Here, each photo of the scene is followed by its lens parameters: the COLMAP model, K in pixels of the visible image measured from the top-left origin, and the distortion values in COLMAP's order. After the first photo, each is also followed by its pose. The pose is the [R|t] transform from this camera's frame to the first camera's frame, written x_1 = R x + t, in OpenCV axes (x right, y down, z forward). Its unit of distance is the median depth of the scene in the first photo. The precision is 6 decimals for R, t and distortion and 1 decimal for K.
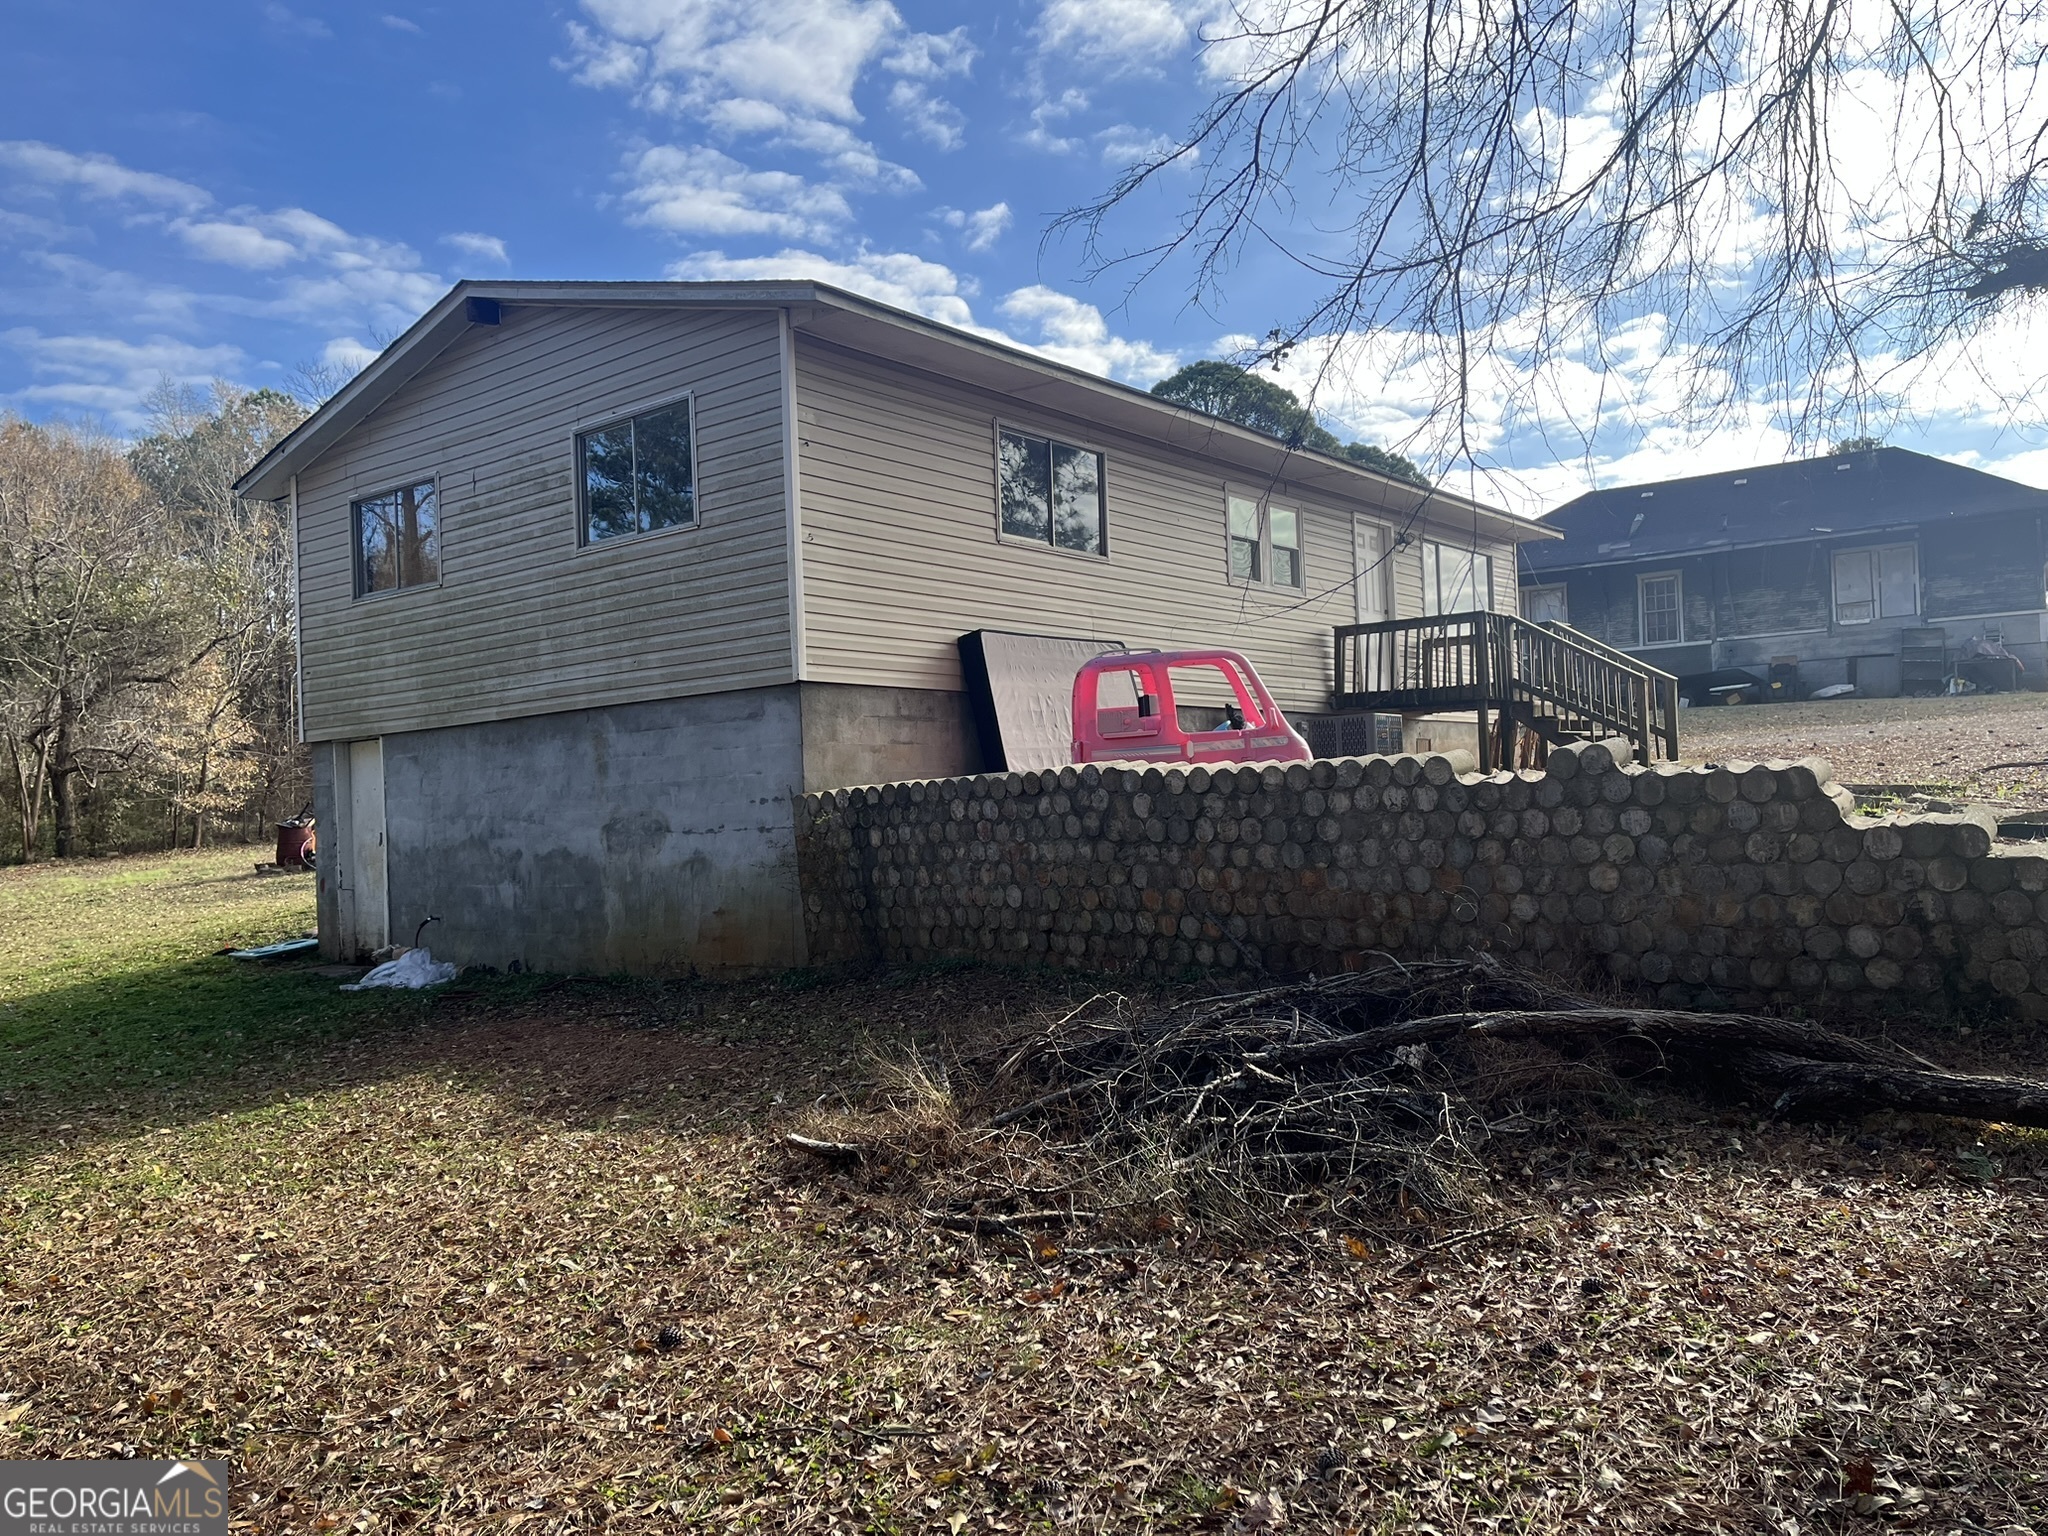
lens RADIAL K [[1571.7, 0, 1024.0], [0, 1571.7, 771.8], [0, 0, 1]] dist [0.040056, -0.030841]
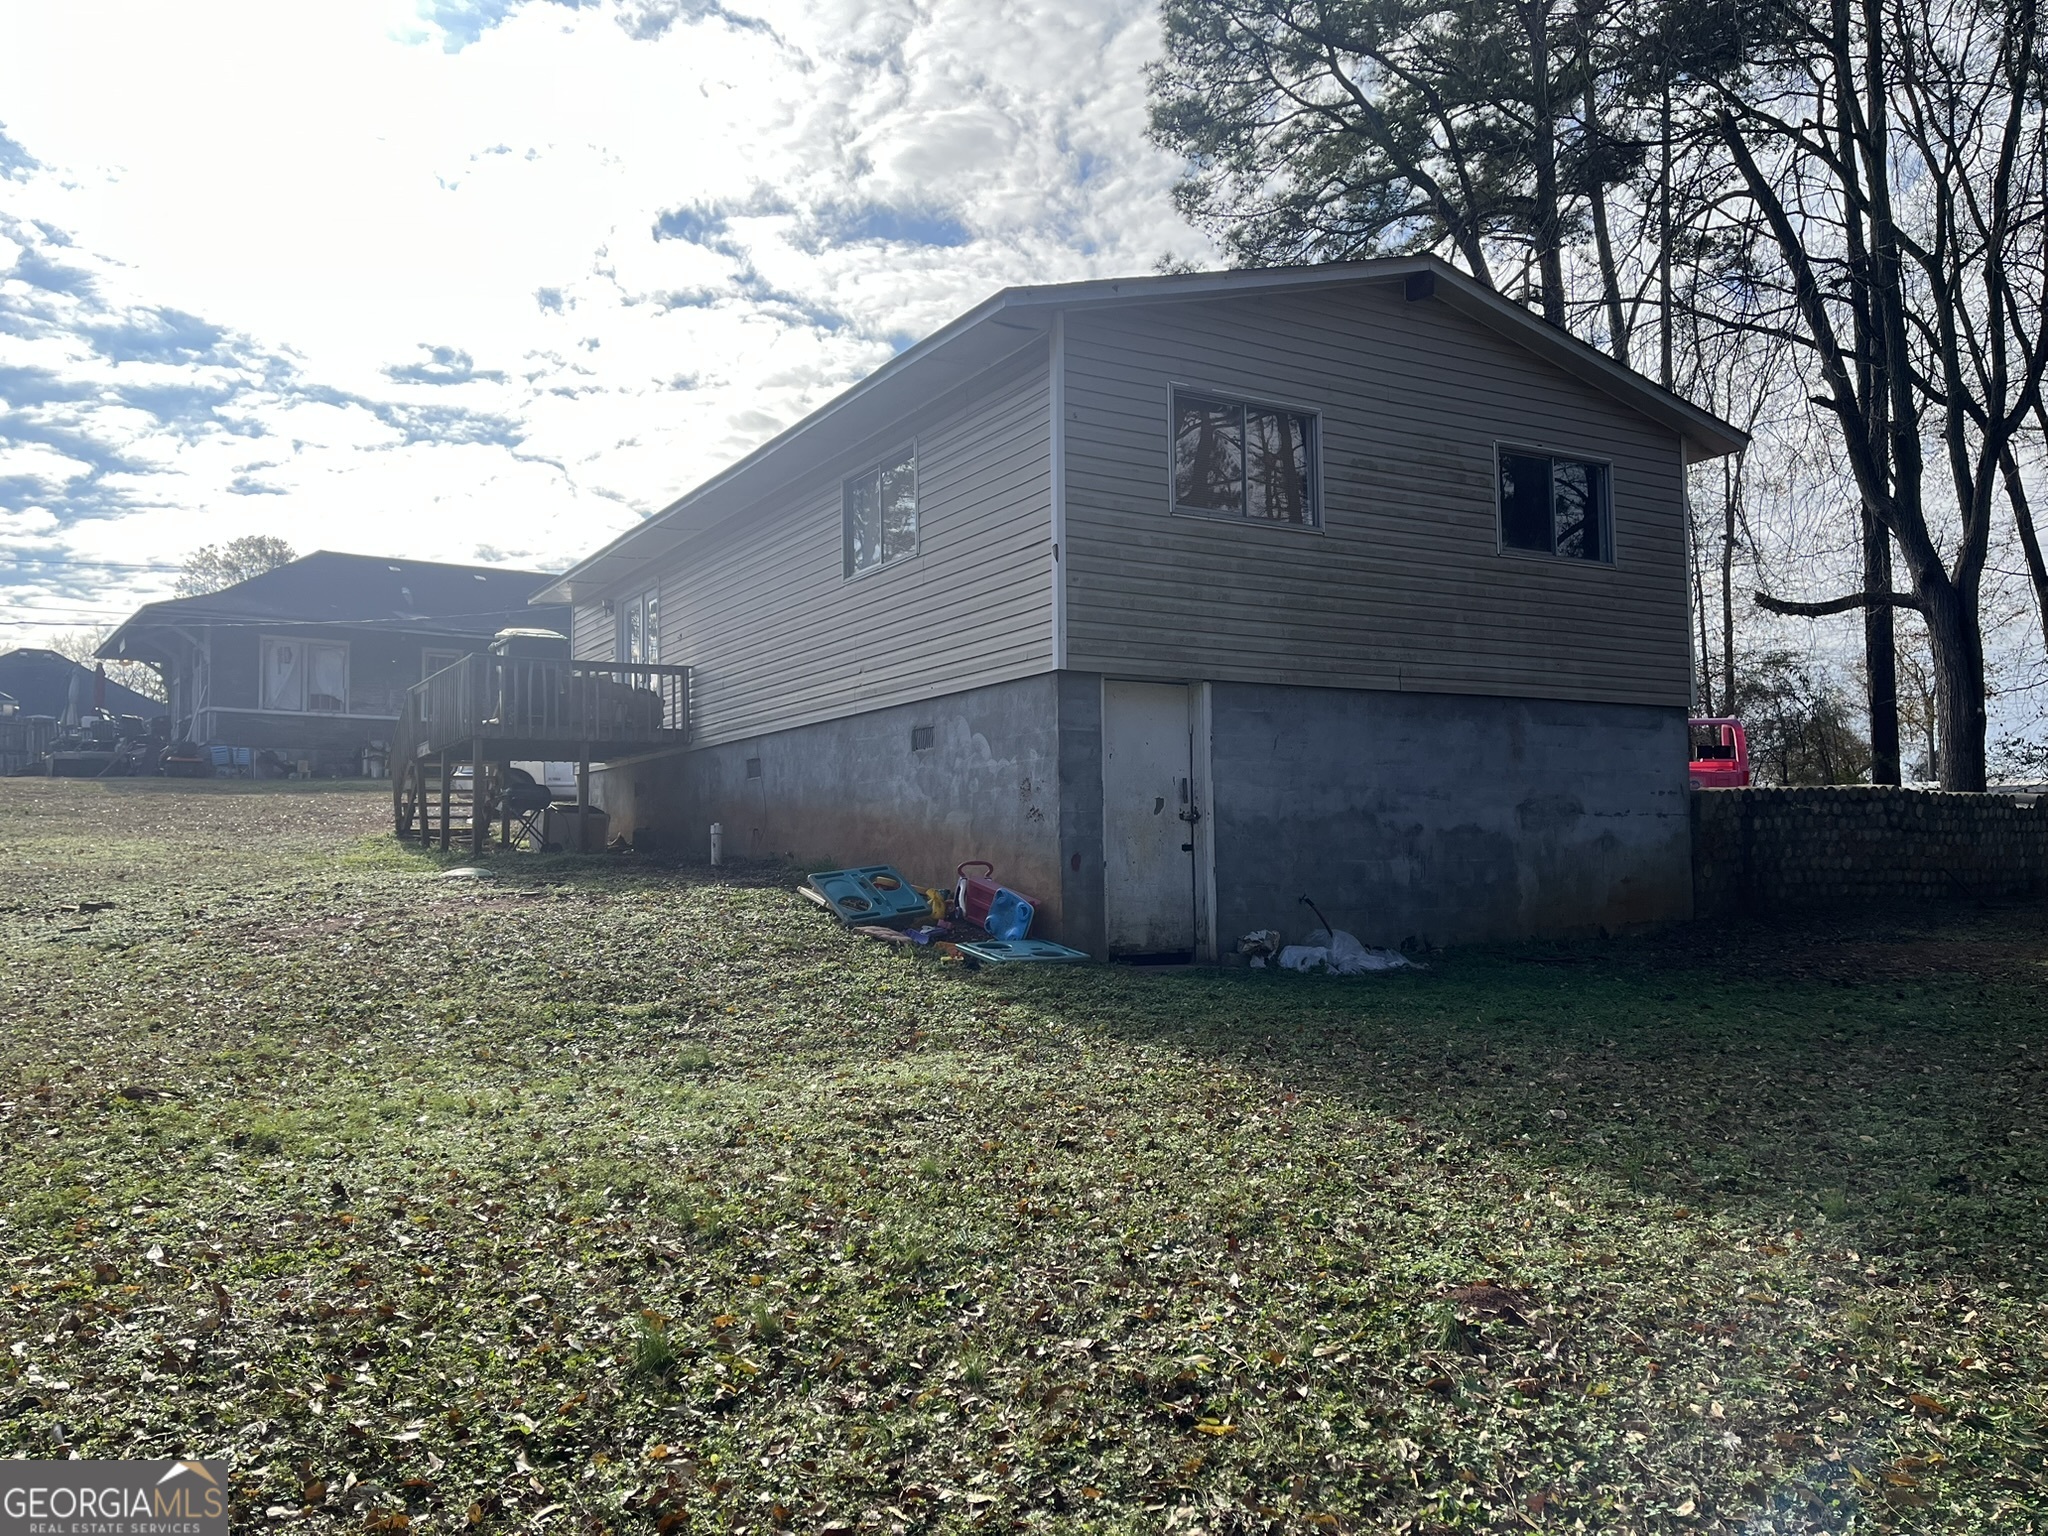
lens RADIAL K [[1571.7, 0, 1020.5], [0, 1571.7, 763.8], [0, 0, 1]] dist [0.040056, -0.030841]
pose [[0.346578, 0.094053, 0.933294, -1.399742], [-0.026836, 0.995547, -0.090362, 0.112958], [-0.937637, 0.006272, 0.347559, 0.933538]]
